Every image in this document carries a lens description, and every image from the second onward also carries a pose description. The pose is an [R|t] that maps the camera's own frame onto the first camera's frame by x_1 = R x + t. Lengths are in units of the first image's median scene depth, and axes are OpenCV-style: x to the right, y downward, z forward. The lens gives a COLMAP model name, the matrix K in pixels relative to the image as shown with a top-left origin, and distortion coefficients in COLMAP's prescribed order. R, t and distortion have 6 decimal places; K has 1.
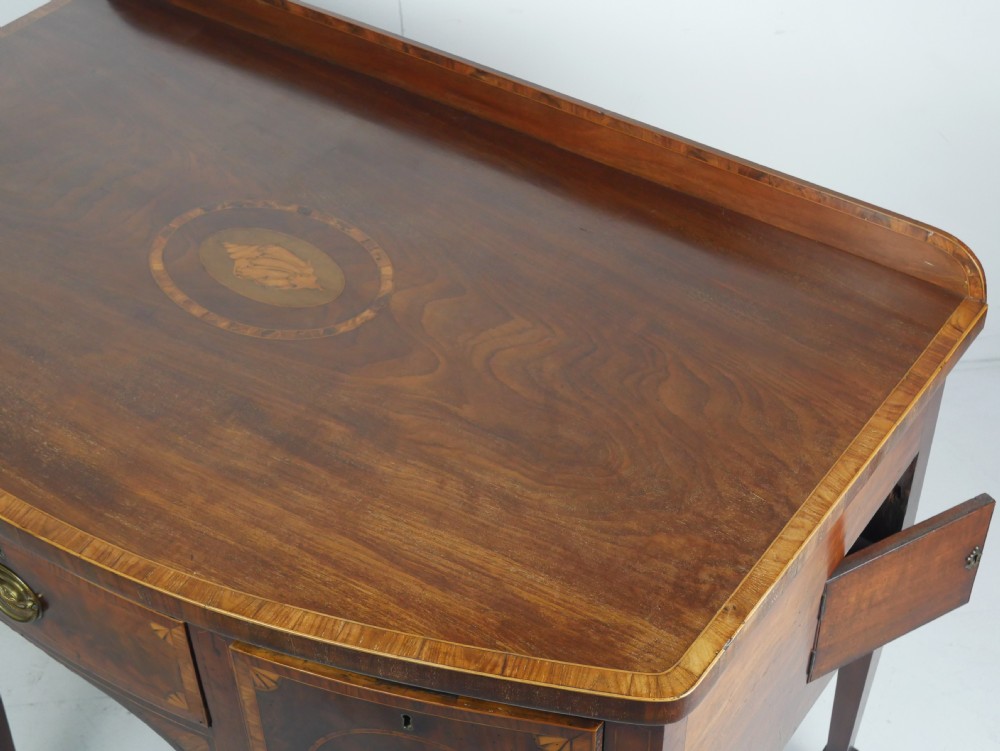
lens RADIAL K [[1511.2, 0, 500.0], [0, 1511.2, 375.5], [0, 0, 1]] dist [0.051300, -0.252108]
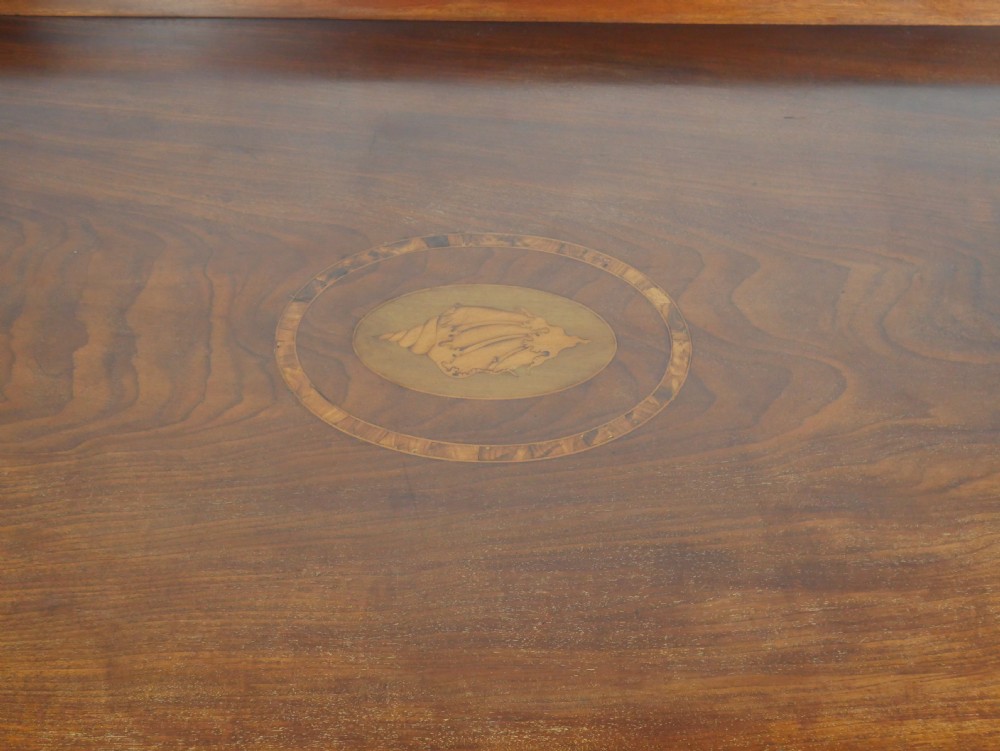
lens RADIAL K [[1511.2, 0, 500.0], [0, 1511.2, 375.5], [0, 0, 1]] dist [0.051300, -0.252108]
pose [[0.817911, -0.422957, 0.390038, -0.442226], [0.363614, 0.905372, 0.219286, -0.216467], [-0.445878, -0.037533, 0.894306, 0.441778]]
